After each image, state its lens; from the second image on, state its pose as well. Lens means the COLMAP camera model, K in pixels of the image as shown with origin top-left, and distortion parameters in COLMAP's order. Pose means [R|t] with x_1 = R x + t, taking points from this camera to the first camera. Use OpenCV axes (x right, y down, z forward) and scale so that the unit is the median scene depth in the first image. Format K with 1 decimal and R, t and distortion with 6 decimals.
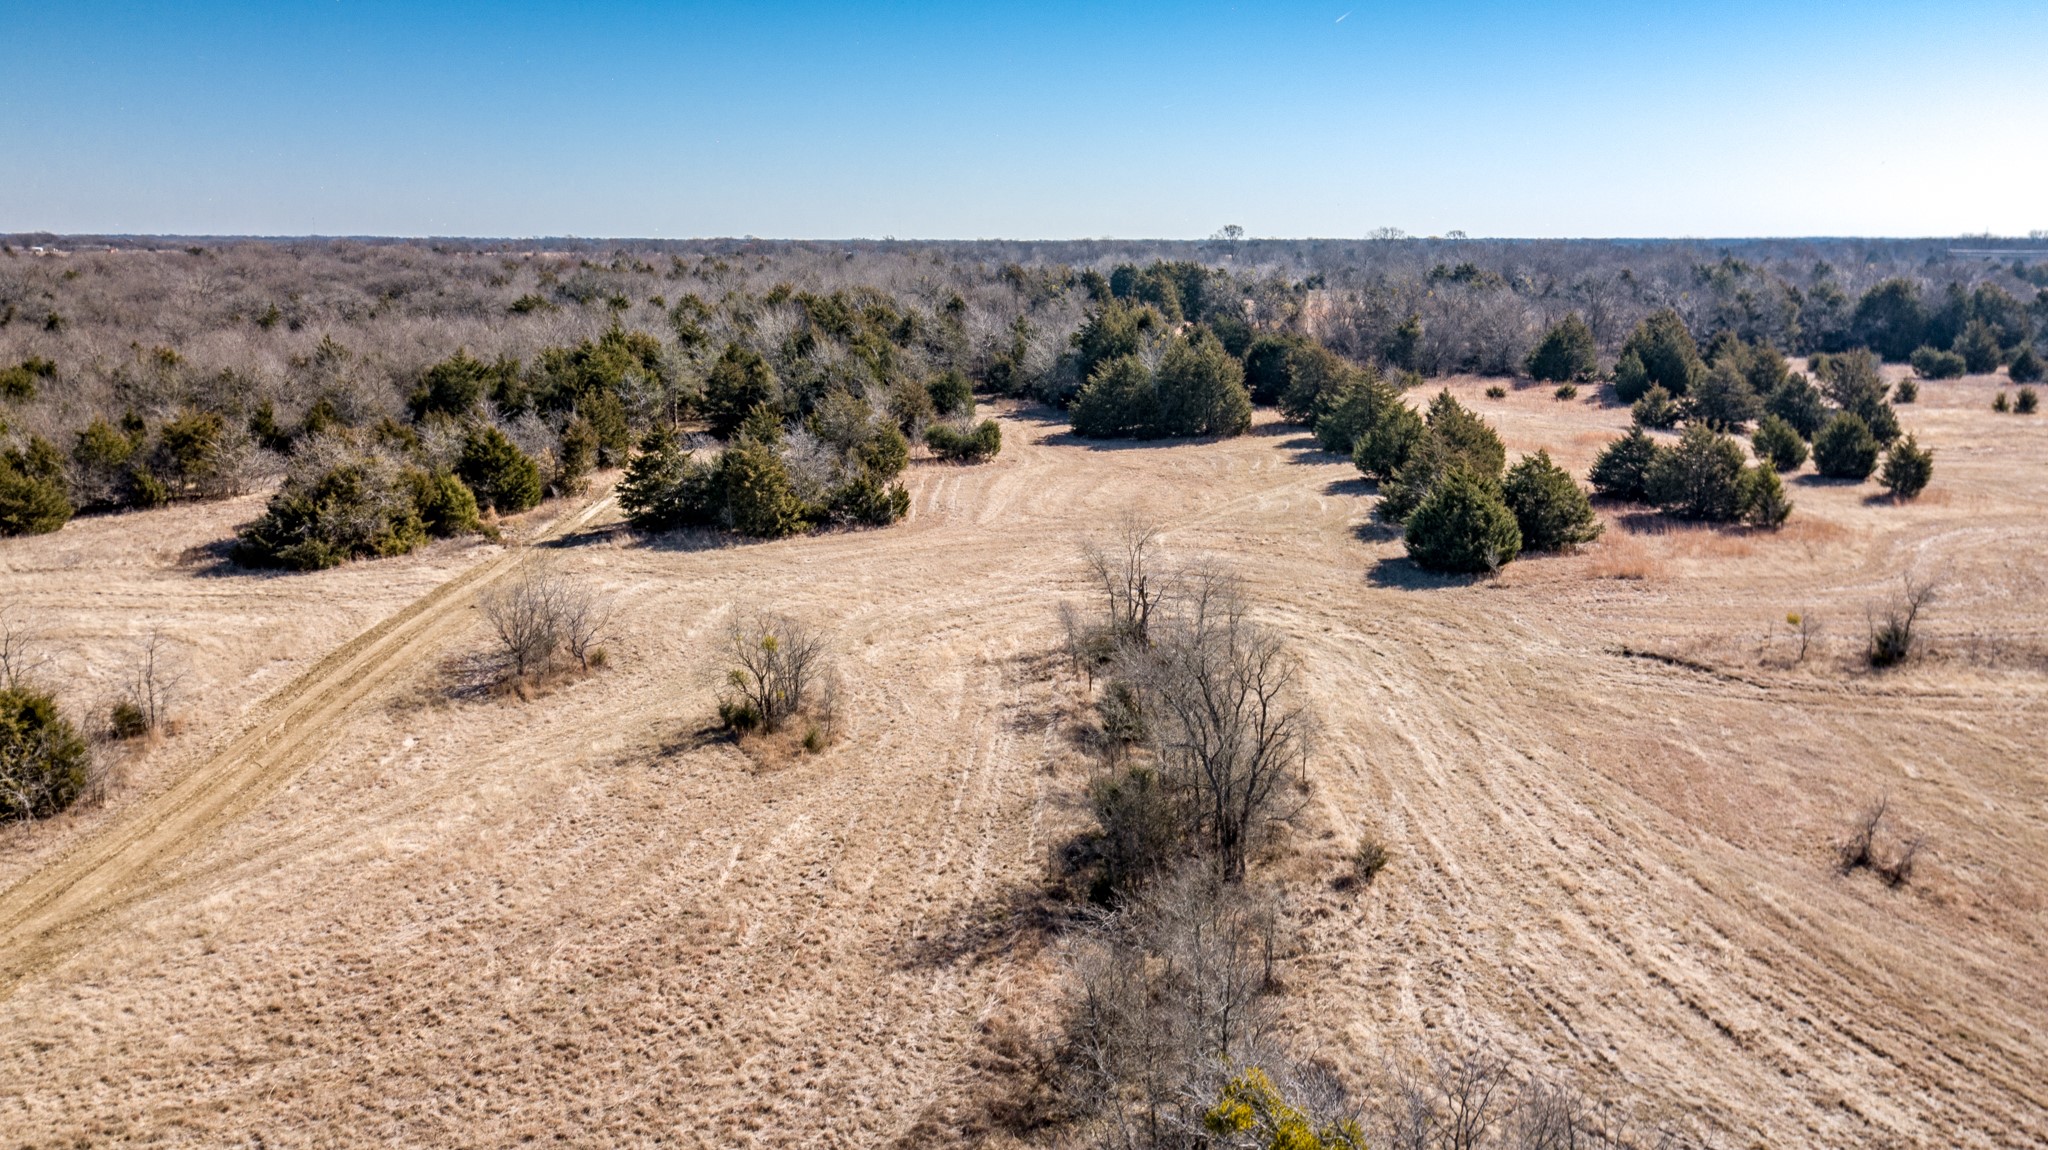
lens RADIAL K [[1596.9, 0, 1025.8], [0, 1596.9, 580.3], [0, 0, 1]] dist [0.031576, -0.067788]
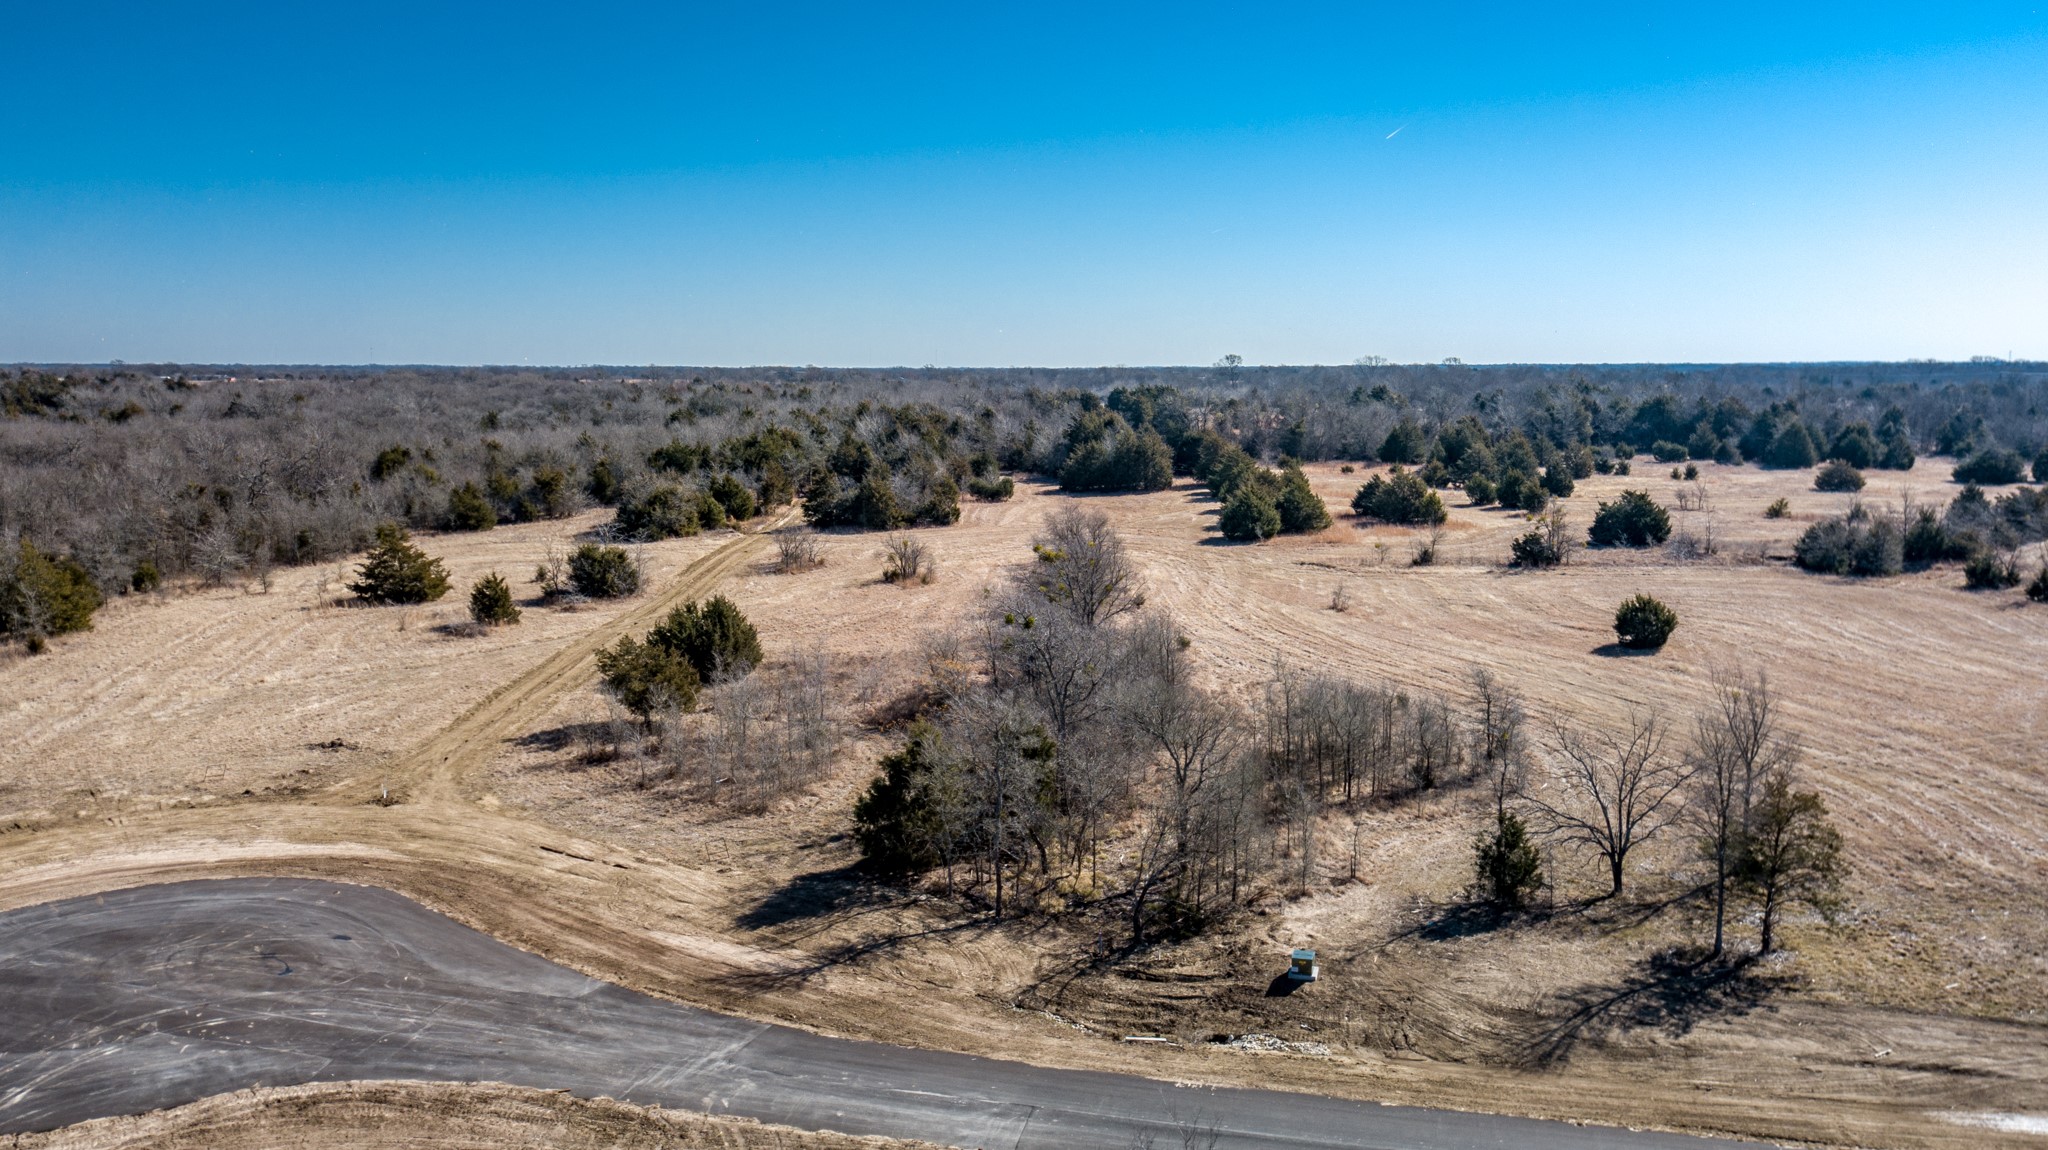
lens RADIAL K [[1596.9, 0, 1020.8], [0, 1596.9, 569.3], [0, 0, 1]] dist [0.031576, -0.067788]
pose [[0.999721, 0.000657, -0.023593, 0.027912], [-0.002625, 0.996507, -0.083468, 0.121107], [0.023456, 0.083507, 0.996231, -0.584244]]
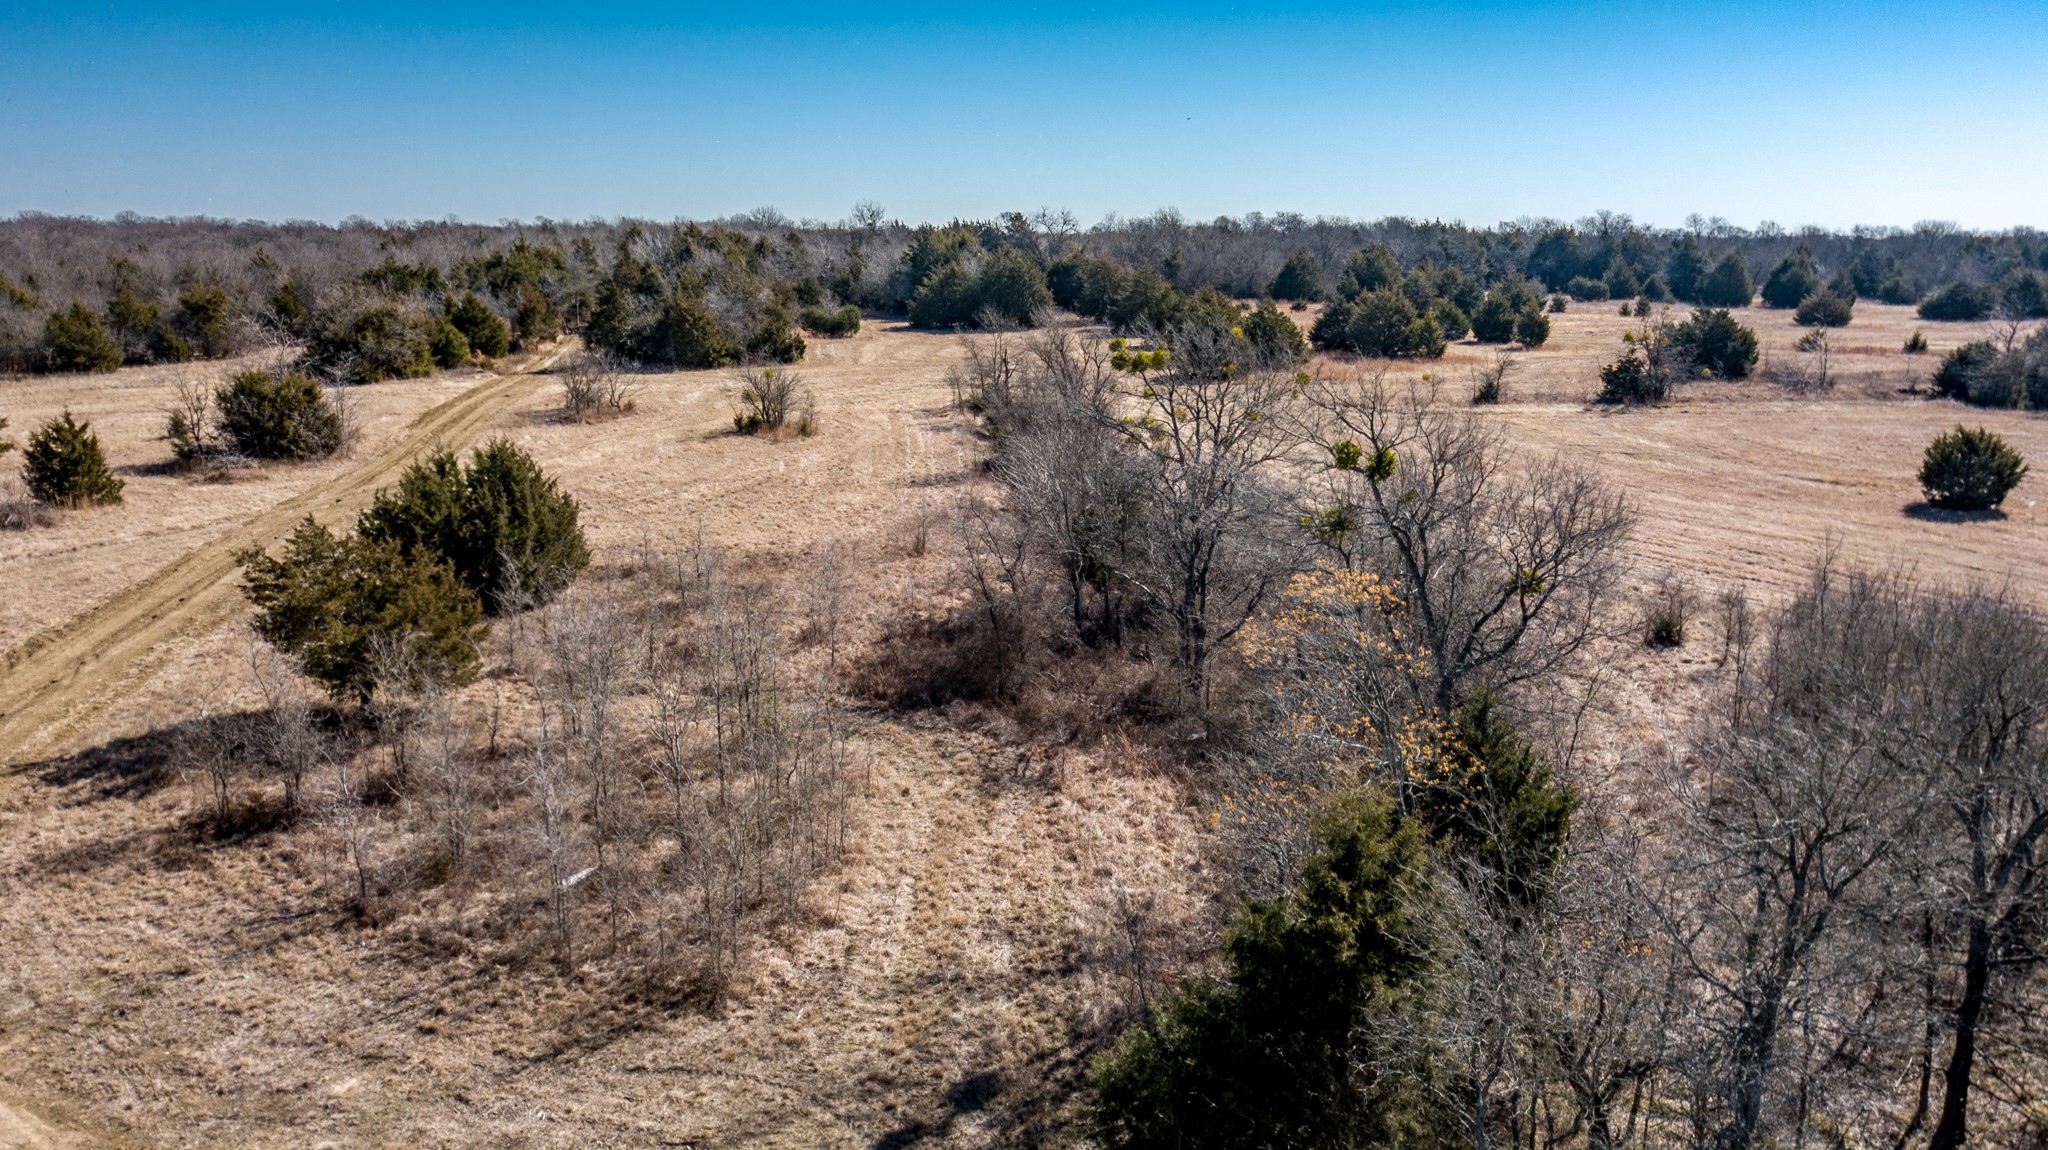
lens RADIAL K [[1596.9, 0, 1012.4], [0, 1596.9, 572.8], [0, 0, 1]] dist [0.031576, -0.067788]
pose [[0.991033, -0.021441, 0.131884, -0.061022], [0.022219, 0.999743, -0.004436, 0.107783], [-0.131755, 0.007326, 0.991255, -0.237809]]
